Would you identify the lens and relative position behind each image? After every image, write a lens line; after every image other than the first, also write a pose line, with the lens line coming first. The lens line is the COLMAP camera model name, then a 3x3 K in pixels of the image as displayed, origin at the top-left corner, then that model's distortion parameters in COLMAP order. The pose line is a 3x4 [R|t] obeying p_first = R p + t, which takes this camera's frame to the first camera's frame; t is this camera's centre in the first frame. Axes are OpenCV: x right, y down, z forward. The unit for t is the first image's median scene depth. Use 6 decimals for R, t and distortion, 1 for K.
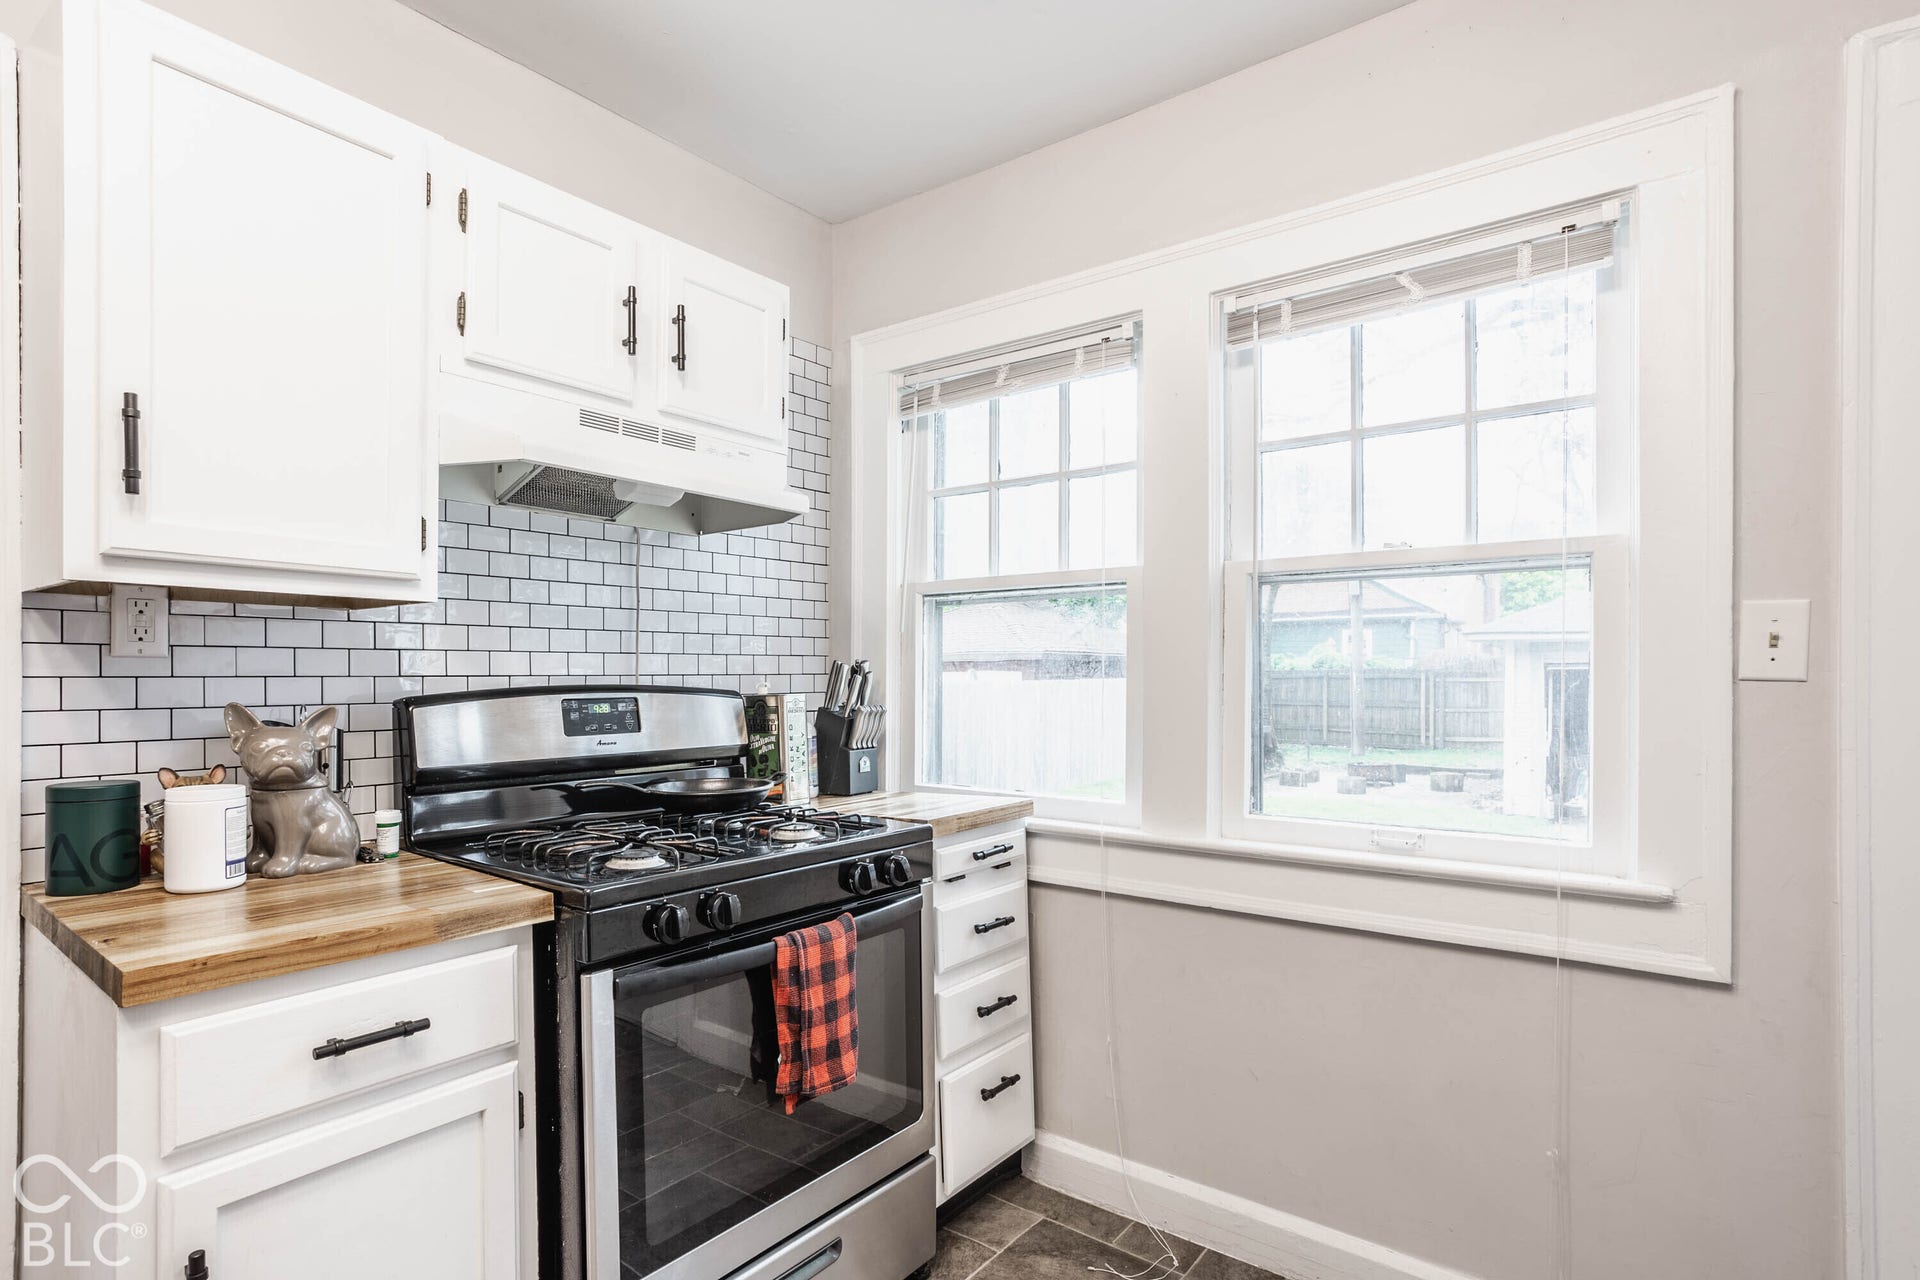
lens RADIAL K [[958.0, 0, 964.9], [0, 958.0, 678.2], [0, 0, 1]] dist [-0.017413, 0.010280]
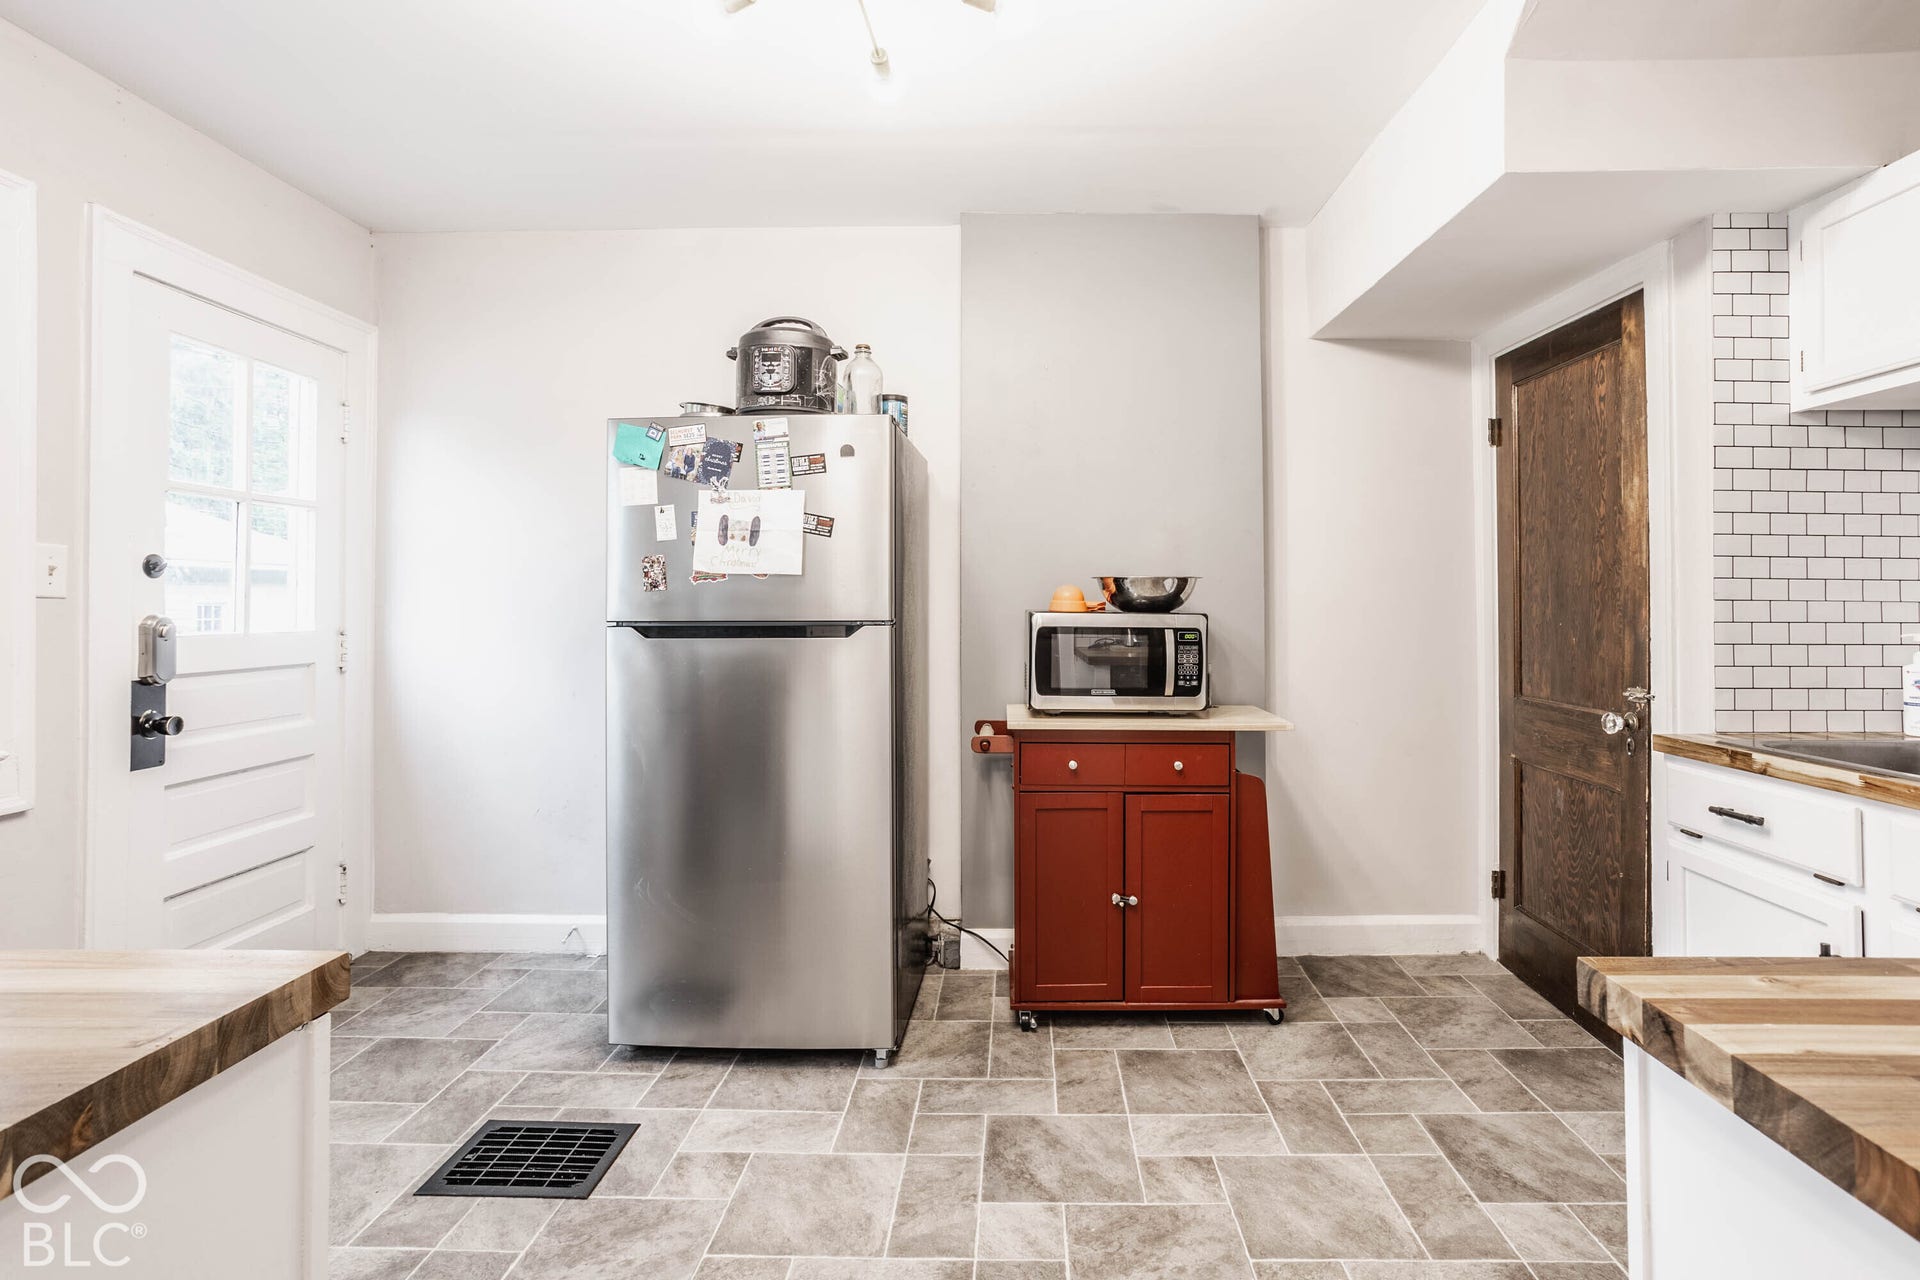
lens RADIAL K [[945.2, 0, 1002.6], [0, 945.2, 580.7], [0, 0, 1]] dist [-0.023229, 0.000389]
pose [[-0.599420, 0.020176, 0.800181, -0.960178], [0.001839, 0.999714, -0.023829, 0.010369], [-0.800433, -0.012812, -0.599285, 0.538168]]
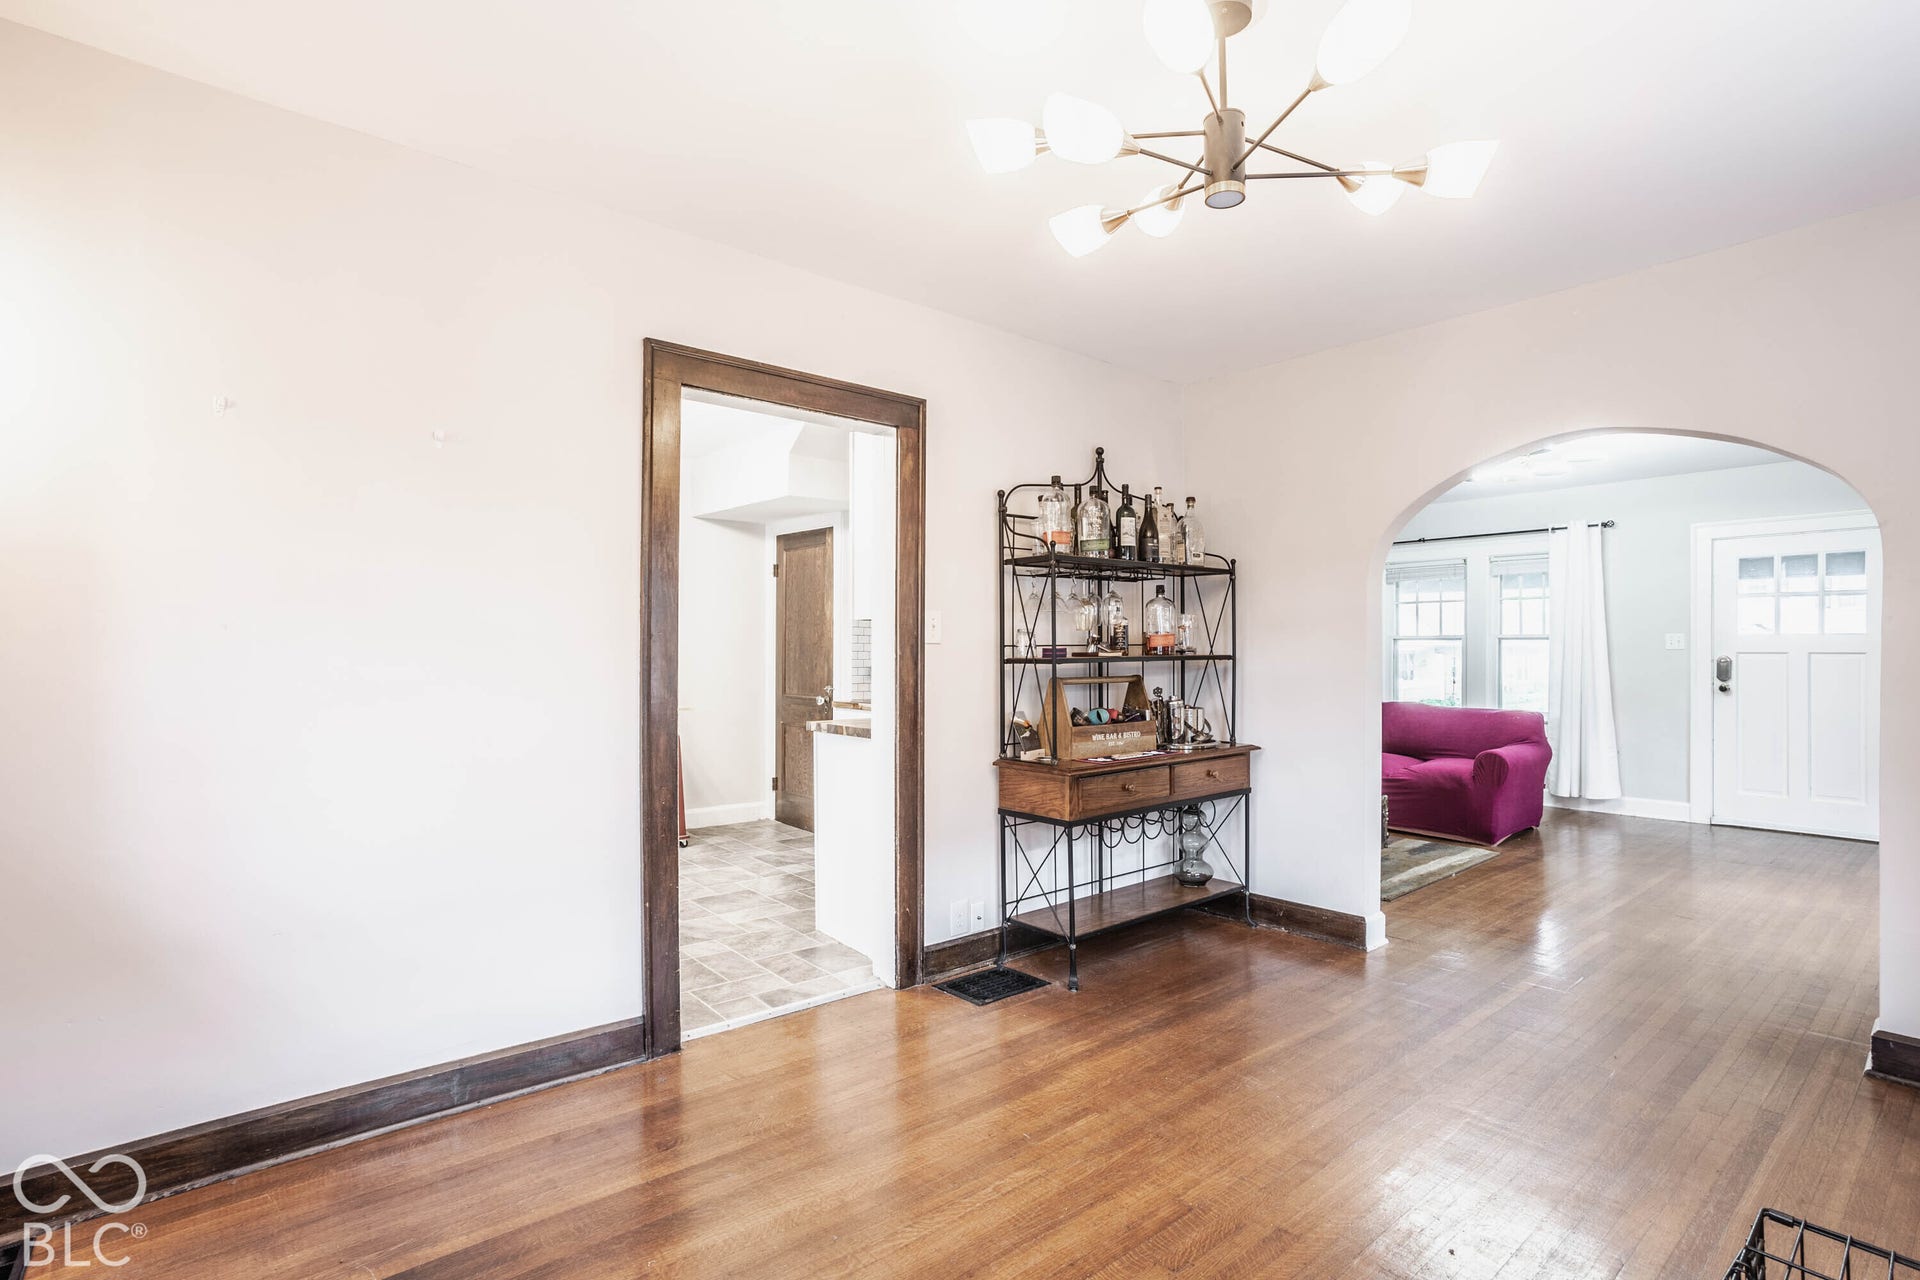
lens RADIAL K [[931.8, 0, 961.2], [0, 931.8, 650.3], [0, 0, 1]] dist [-0.071038, 0.042595]
pose [[-0.976127, -0.000437, 0.217200, -1.587798], [-0.000053, 0.999998, 0.001775, 0.000966], [-0.217201, 0.001721, -0.976125, 2.082477]]
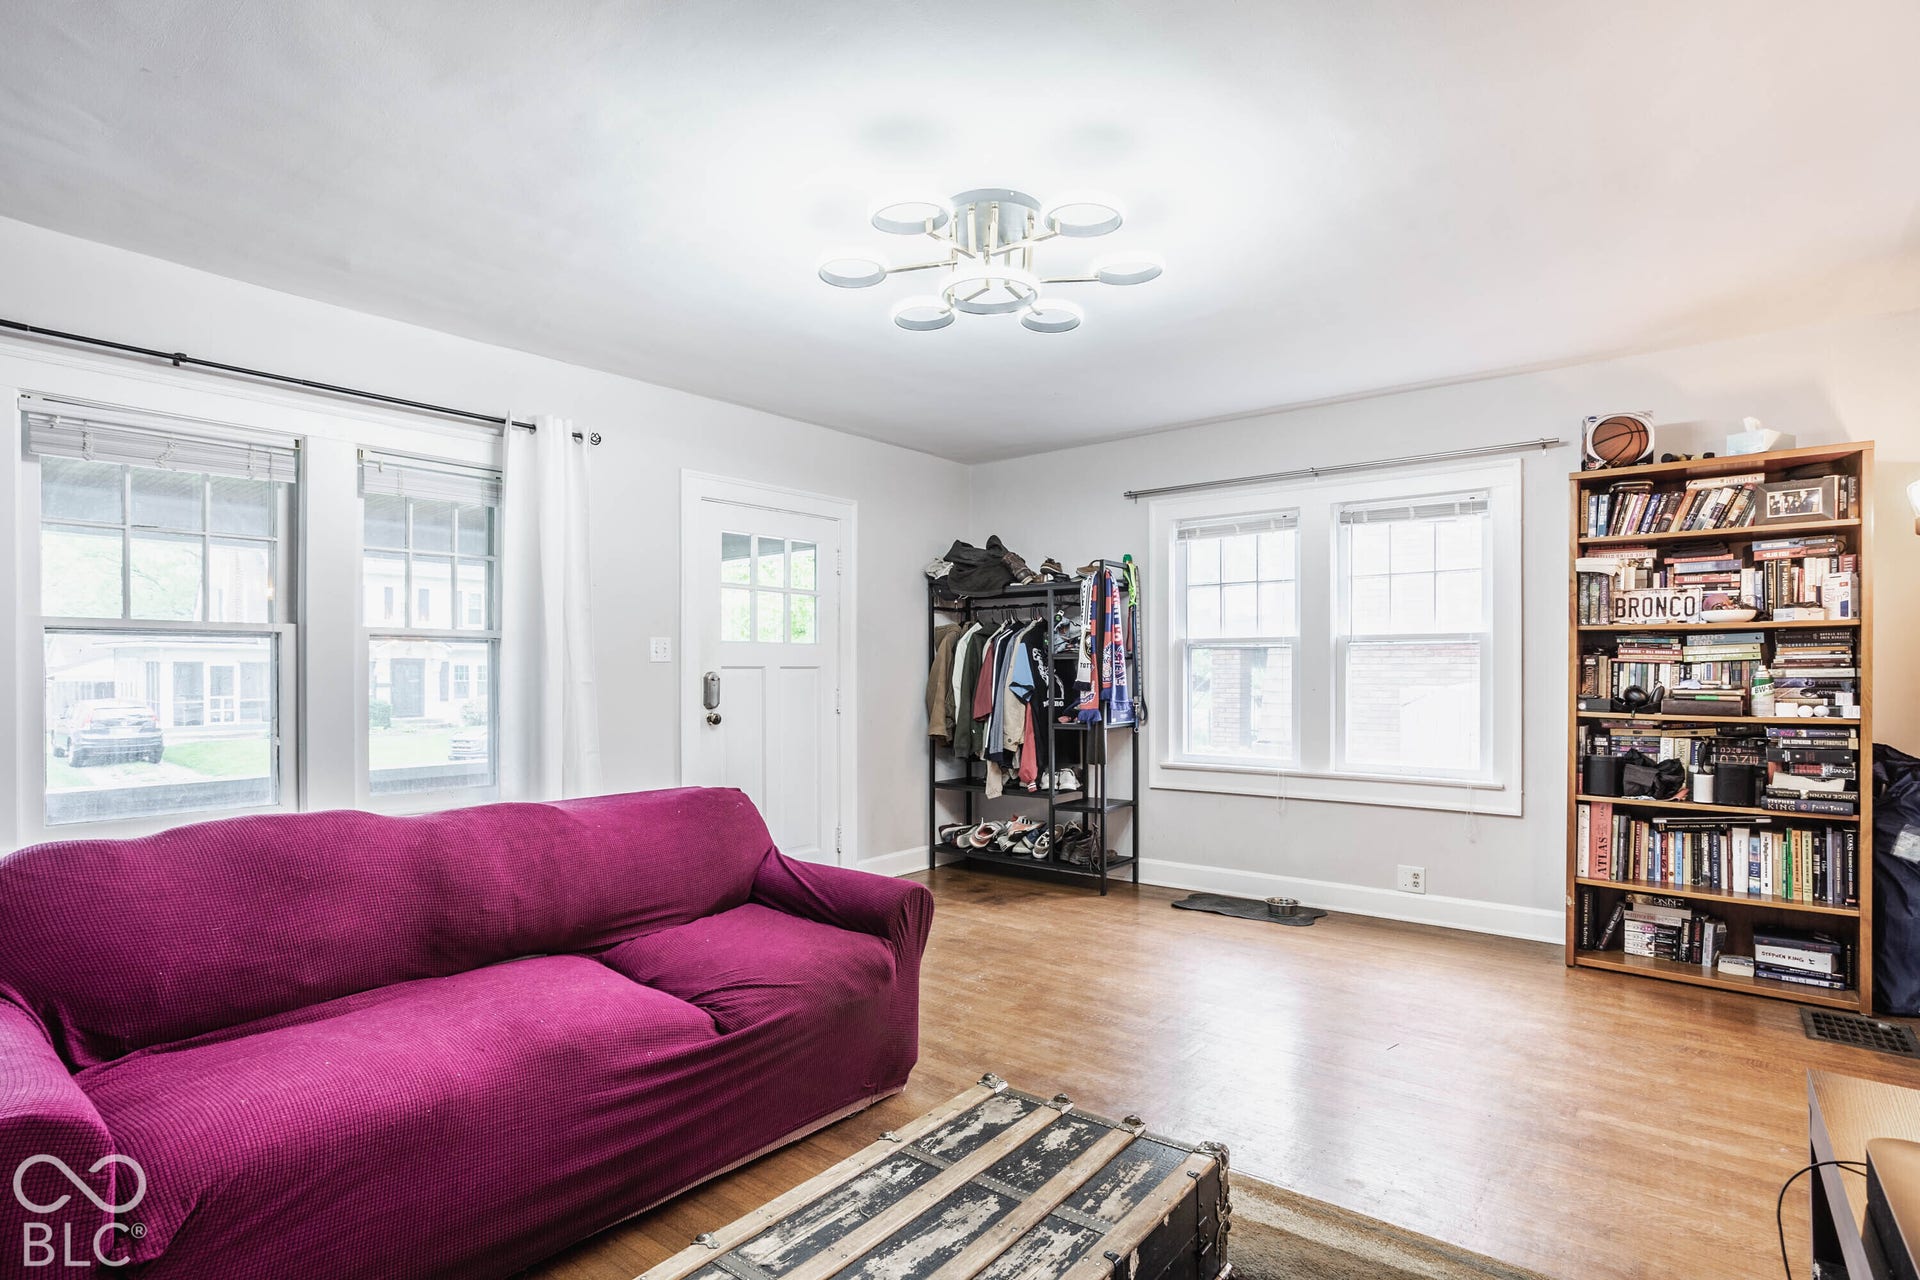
lens RADIAL K [[976.5, 0, 961.8], [0, 976.5, 664.6], [0, 0, 1]] dist [-0.001026, 0.000732]
pose [[-0.026514, -0.001099, -0.999648, -1.163311], [-0.004009, 0.999991, -0.000993, 0.009055], [0.999640, 0.003981, -0.026518, -1.175246]]
